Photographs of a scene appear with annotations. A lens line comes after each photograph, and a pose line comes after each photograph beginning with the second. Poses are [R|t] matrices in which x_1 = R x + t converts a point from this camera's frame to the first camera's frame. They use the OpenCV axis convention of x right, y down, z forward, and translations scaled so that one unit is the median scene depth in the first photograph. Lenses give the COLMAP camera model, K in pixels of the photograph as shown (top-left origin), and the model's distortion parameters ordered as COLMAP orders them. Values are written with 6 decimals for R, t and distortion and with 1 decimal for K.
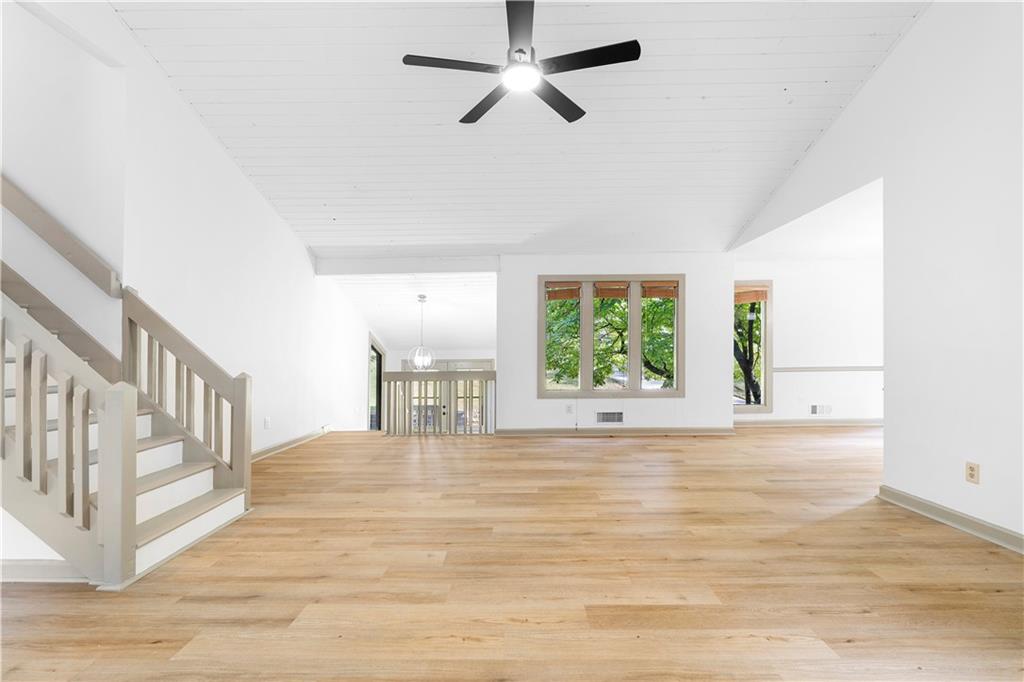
lens RADIAL K [[484.4, 0, 510.5], [0, 484.4, 351.4], [0, 0, 1]] dist [0.000158, 0.000115]
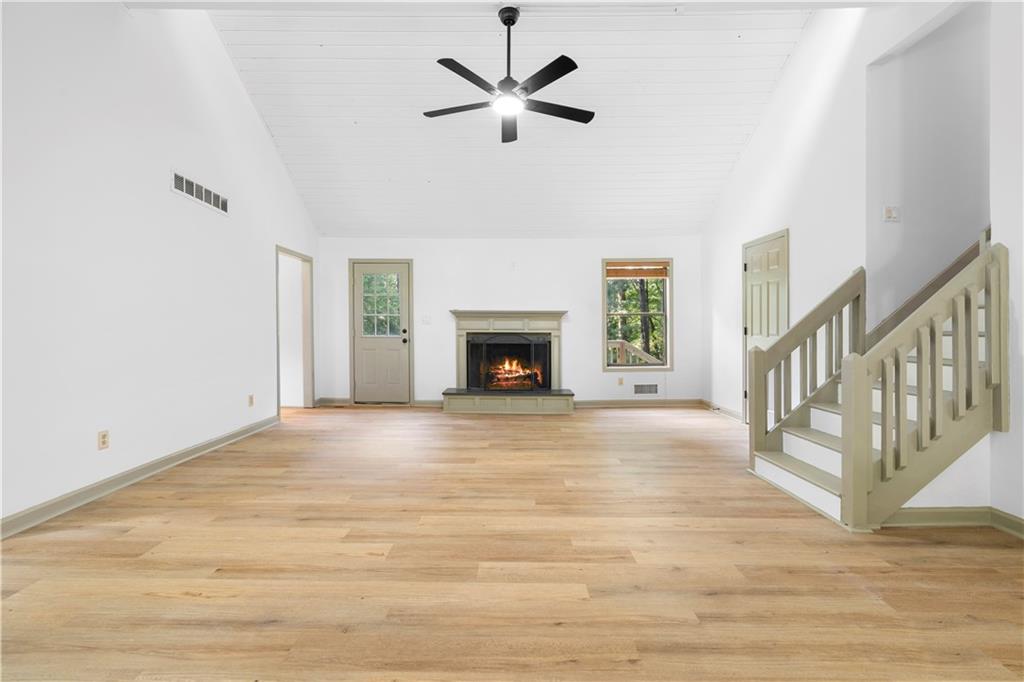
lens RADIAL K [[470.7, 0, 489.6], [0, 470.7, 337.4], [0, 0, 1]] dist [-0.004598, 0.000553]
pose [[-0.999820, 0.004032, 0.018551, 0.039146], [0.004405, 0.999789, 0.020088, -0.004664], [-0.018466, 0.020166, -0.999626, 1.909496]]
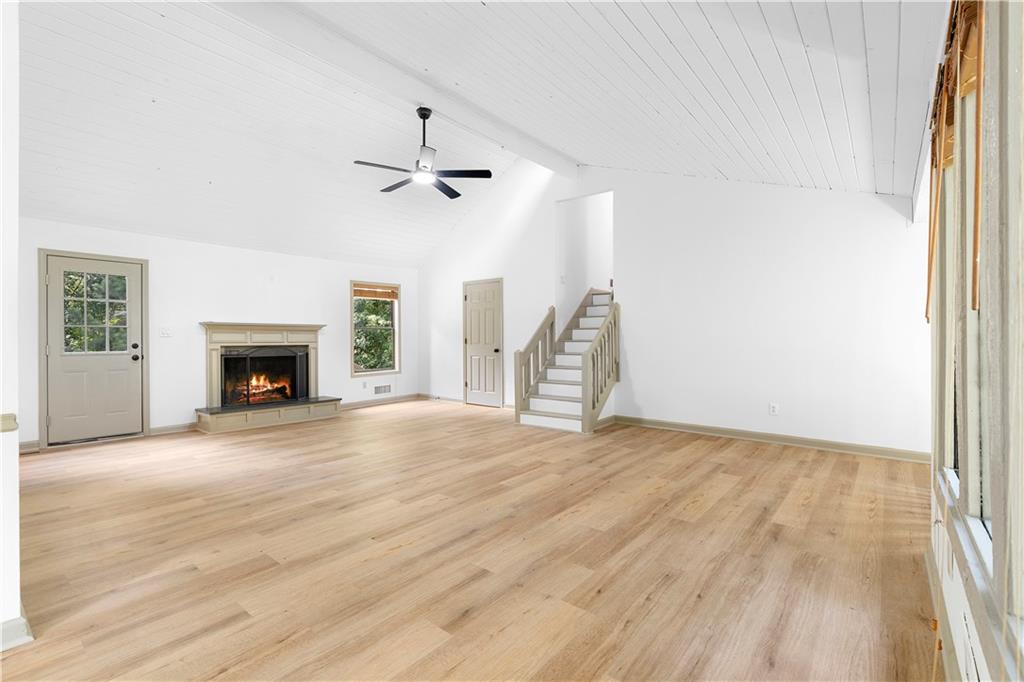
lens RADIAL K [[463.0, 0, 512.0], [0, 463.0, 341.0], [0, 0, 1]] dist [-0.007499, -0.000049]
pose [[-0.636019, 0.015325, -0.771521, 0.926881], [0.011135, 0.999881, 0.010682, -0.013752], [0.771593, -0.001797, -0.636114, 1.959465]]
